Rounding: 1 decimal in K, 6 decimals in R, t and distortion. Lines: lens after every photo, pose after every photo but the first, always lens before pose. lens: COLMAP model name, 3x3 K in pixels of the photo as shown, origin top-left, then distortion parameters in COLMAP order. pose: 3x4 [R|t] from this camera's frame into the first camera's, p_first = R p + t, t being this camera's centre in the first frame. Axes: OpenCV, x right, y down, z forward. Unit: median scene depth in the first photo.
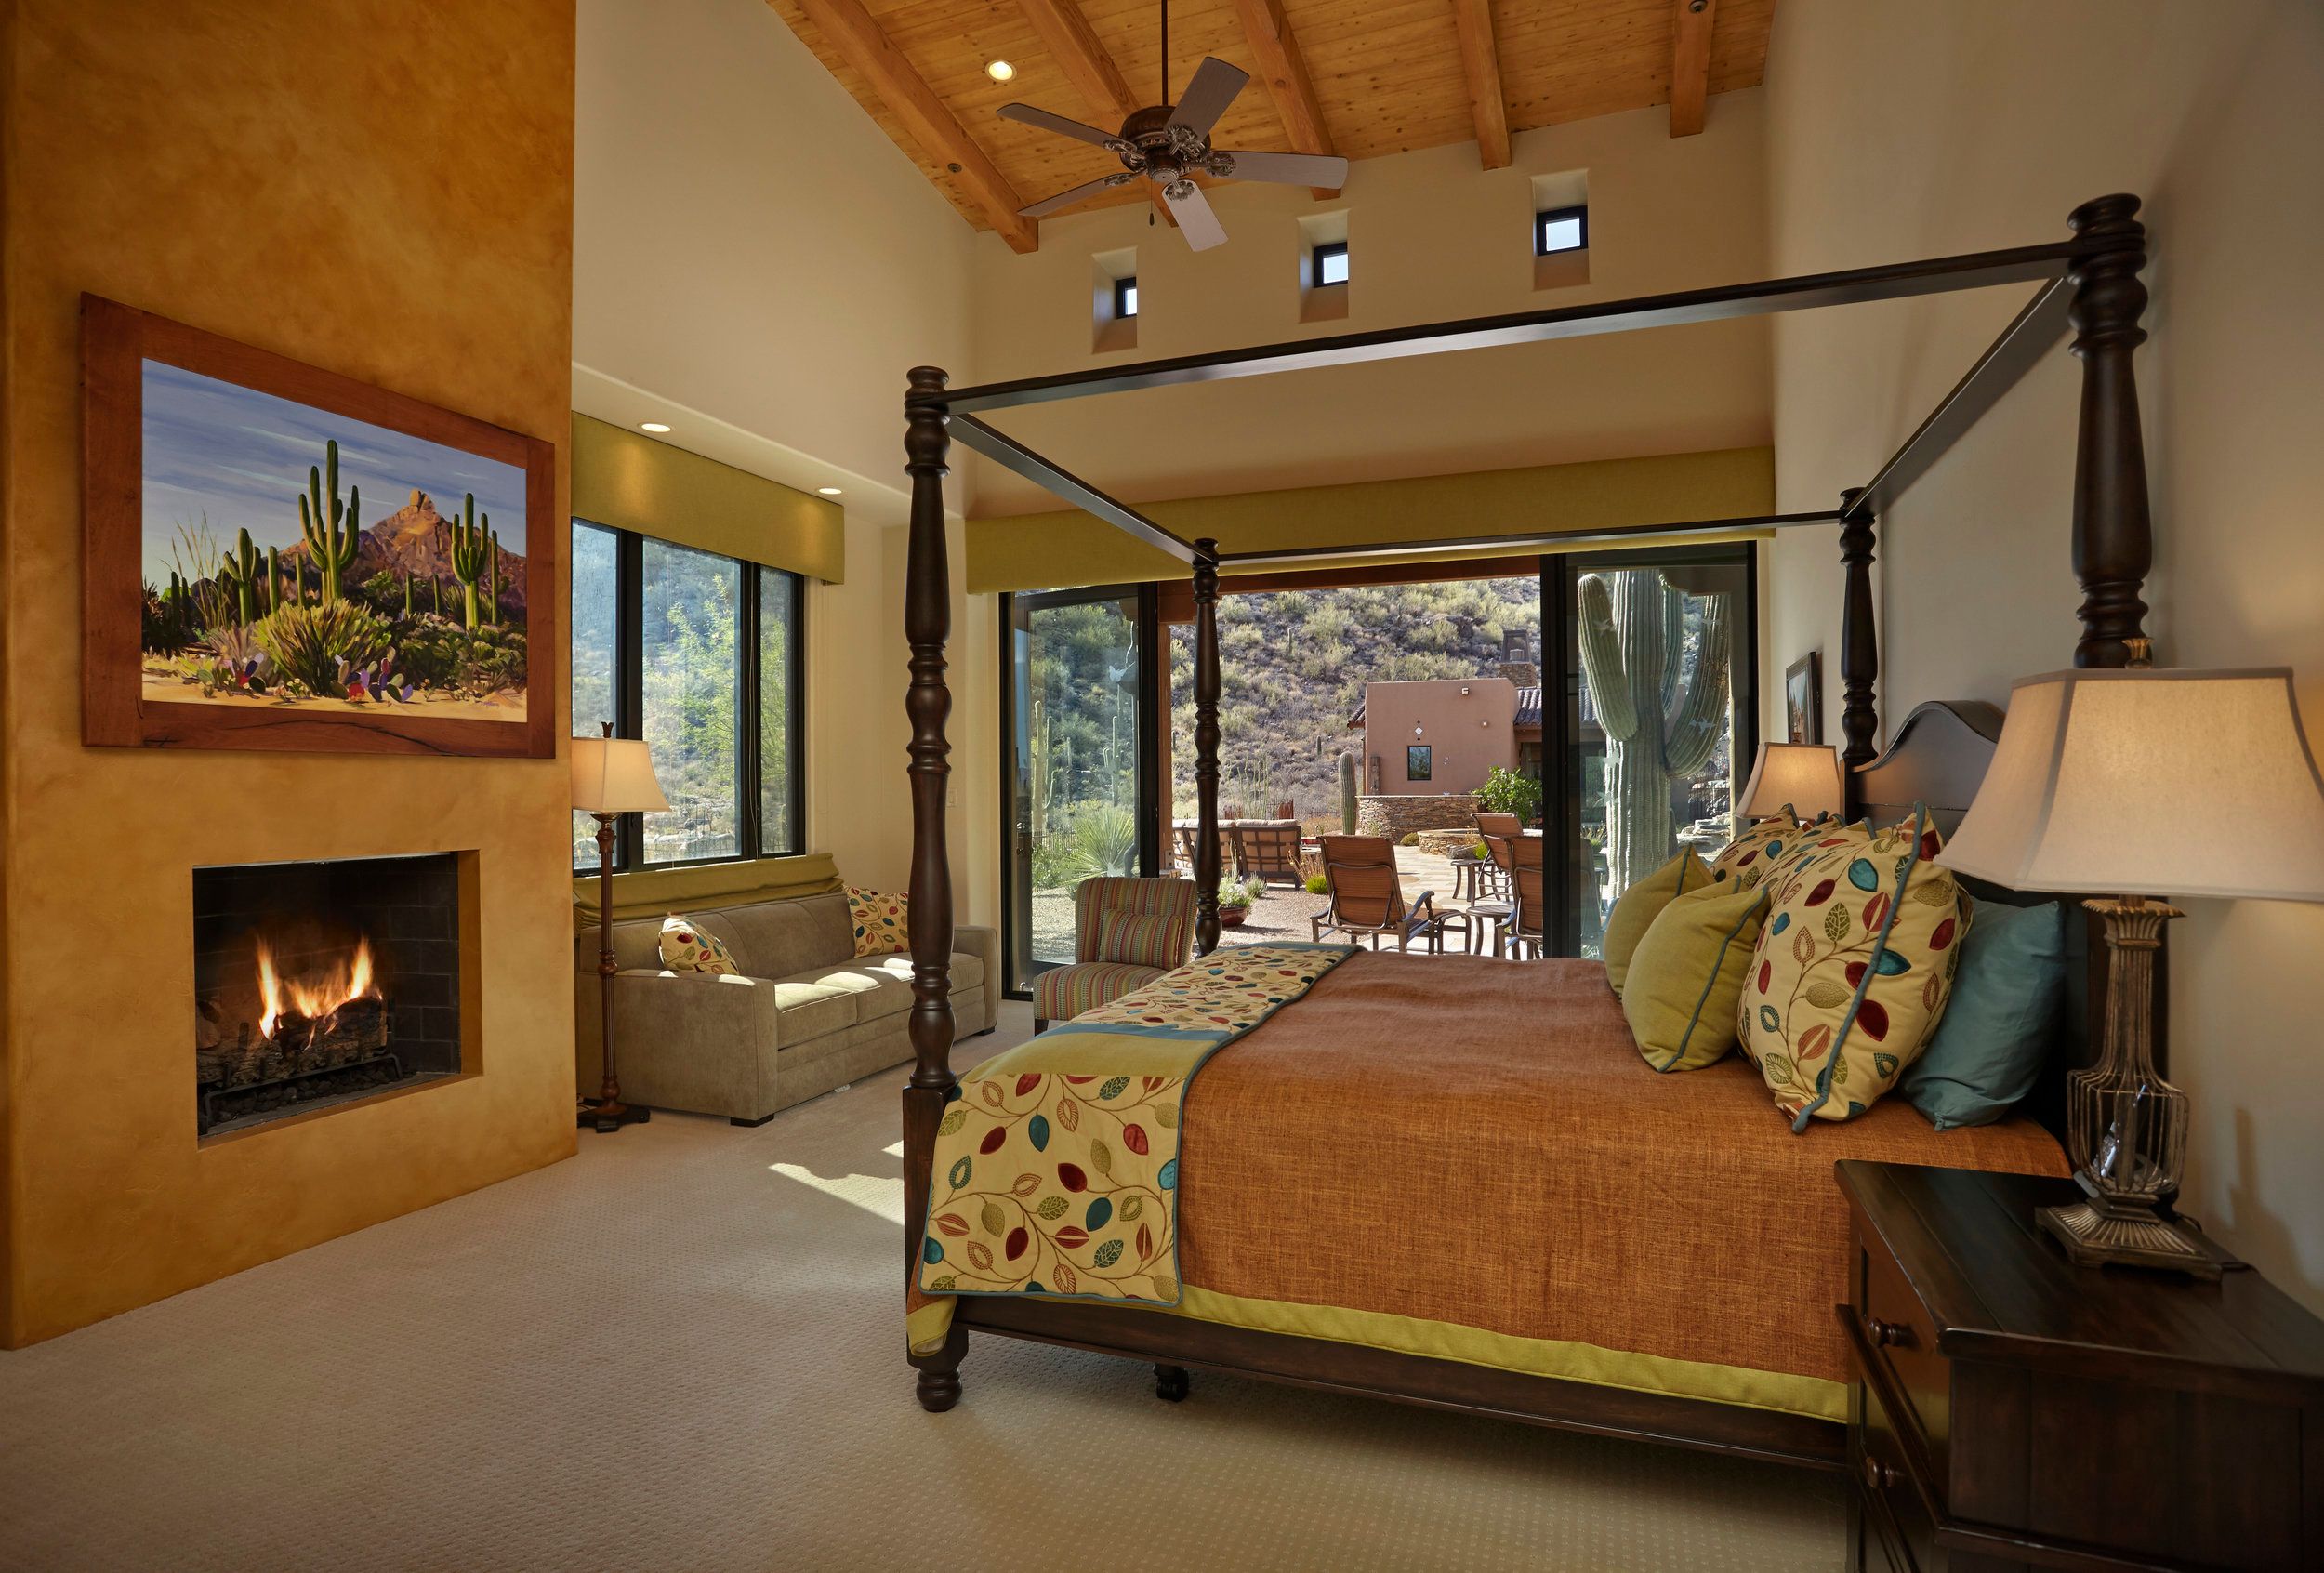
lens RADIAL K [[1183.9, 0, 1162.0], [0, 1183.9, 786.5], [0, 0, 1]] dist [0.000956, 0.000145]
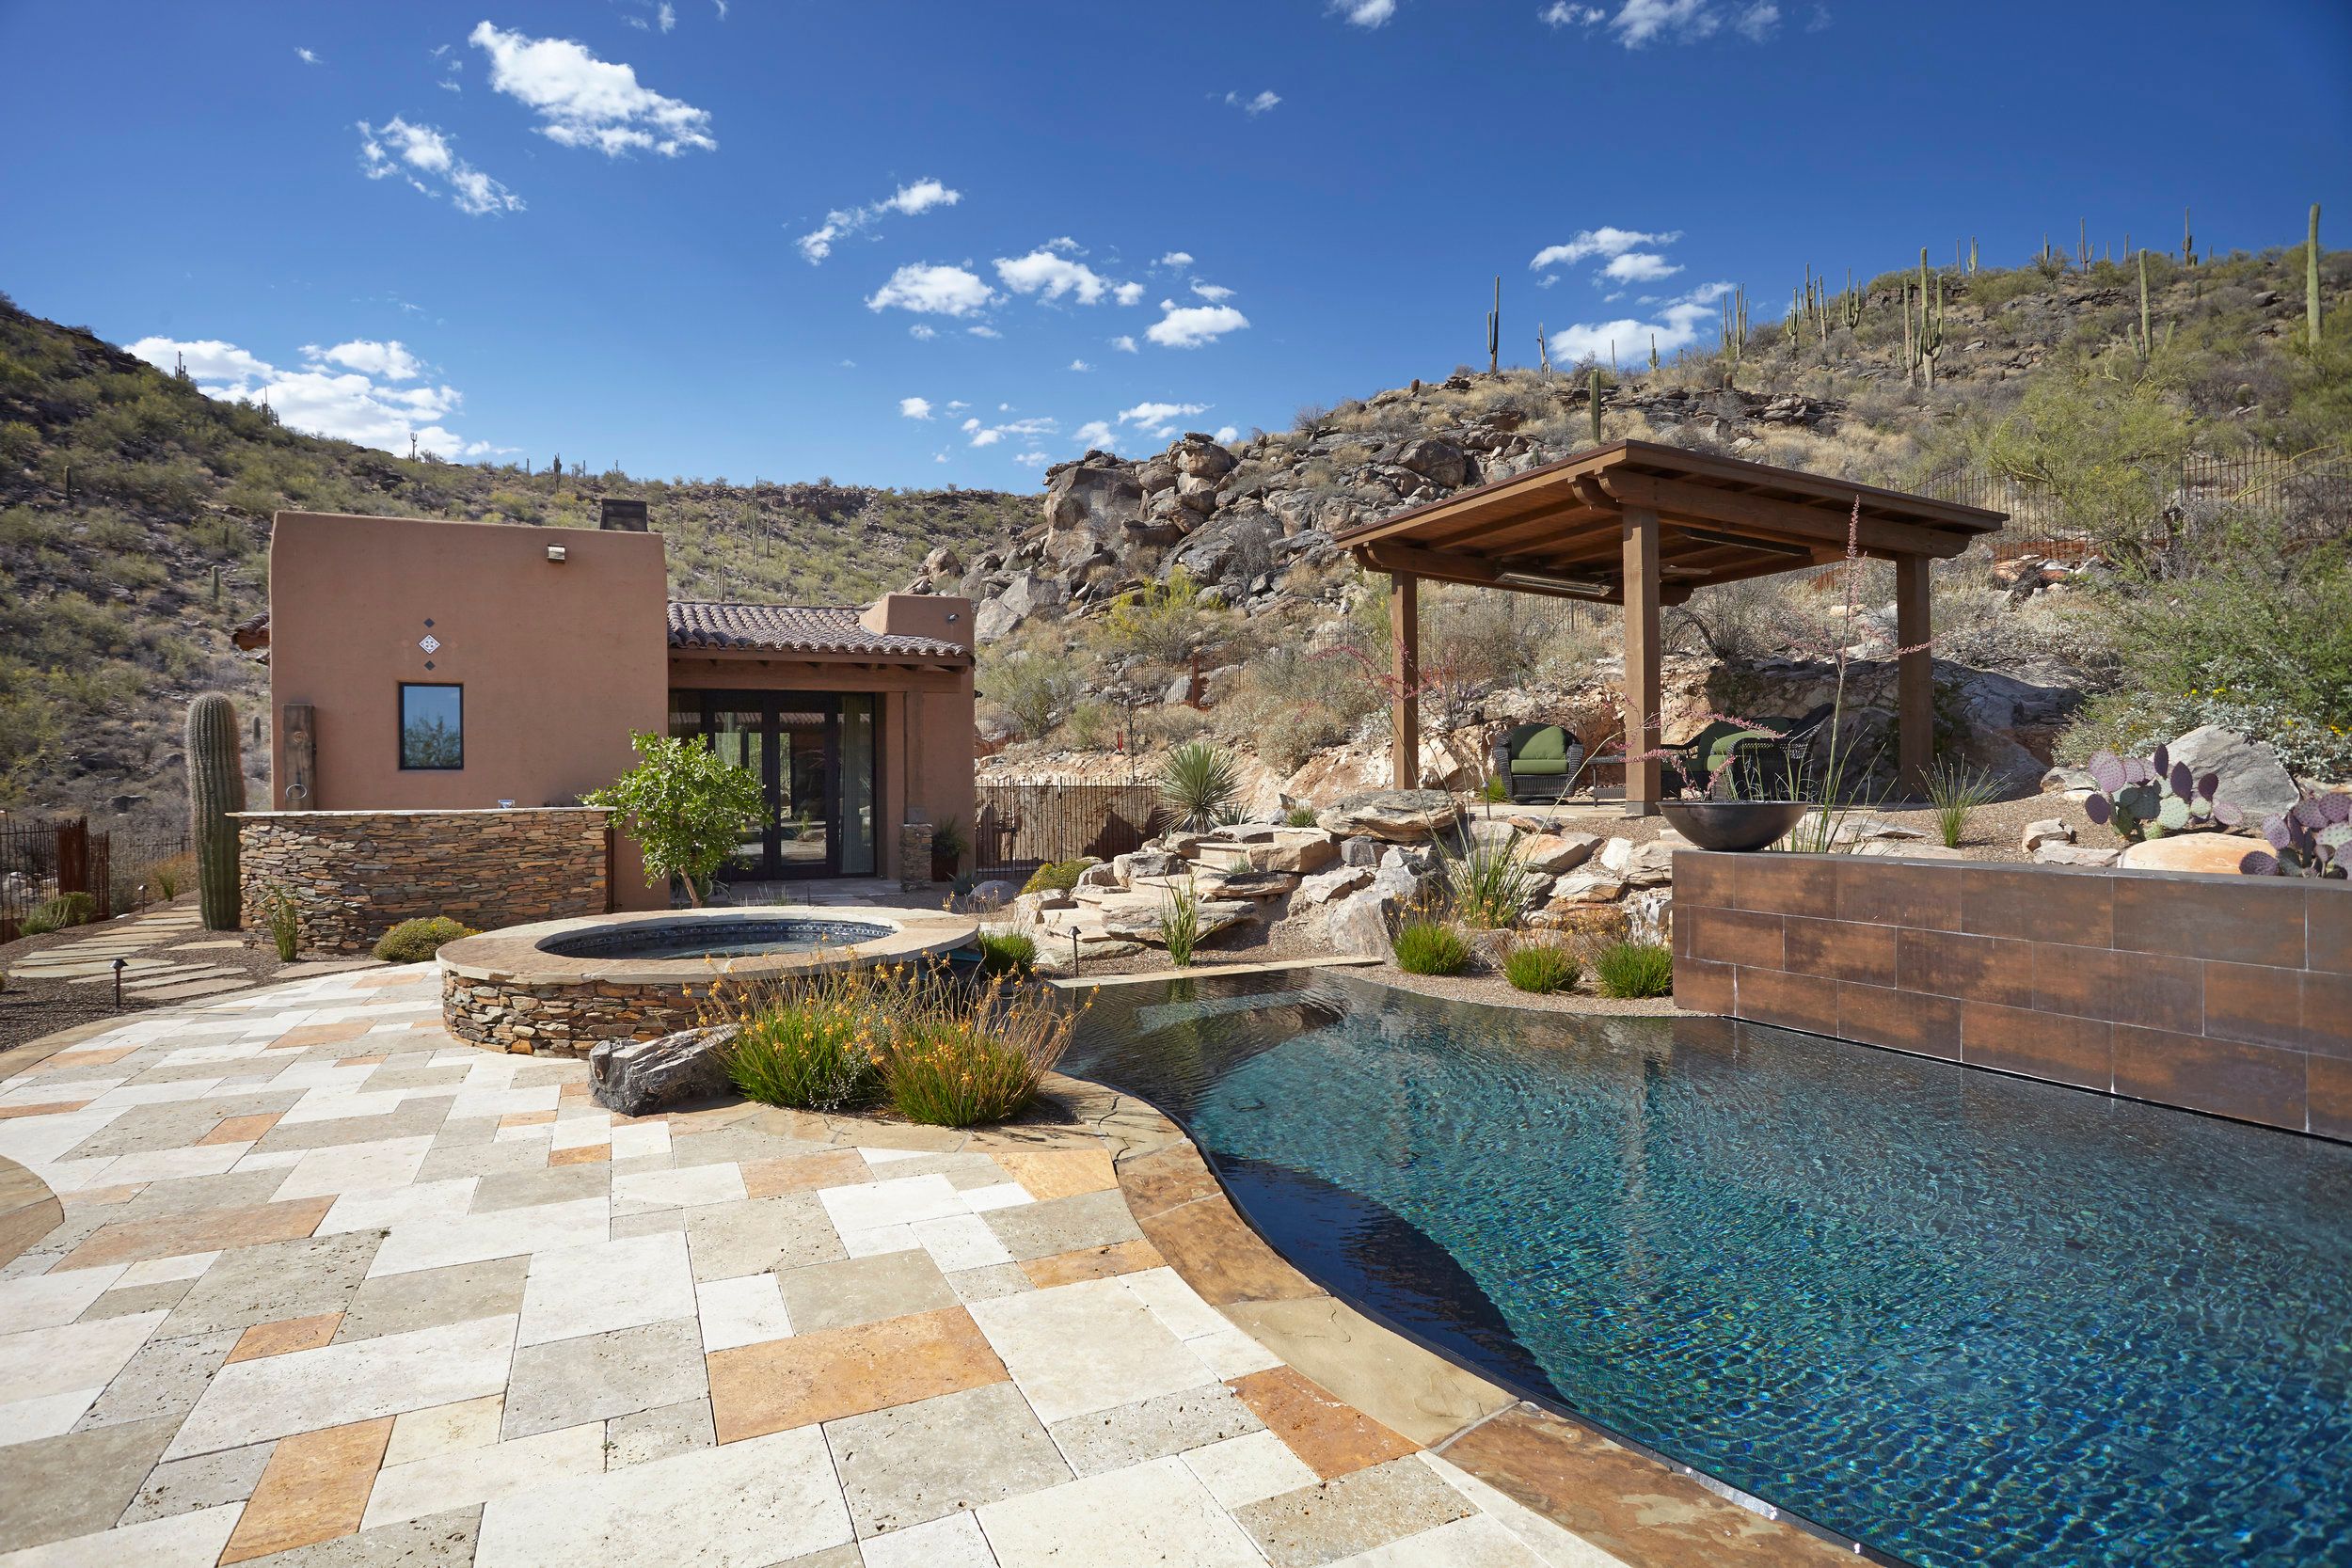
lens RADIAL K [[1171.3, 0, 1119.4], [0, 1171.3, 780.4], [0, 0, 1]] dist [-0.048173, 0.032706]
pose [[0.725876, 0.004607, 0.687810, 0.029511], [0.001178, 0.999968, -0.007942, 0.000417], [-0.687825, 0.006575, 0.725847, 0.139613]]
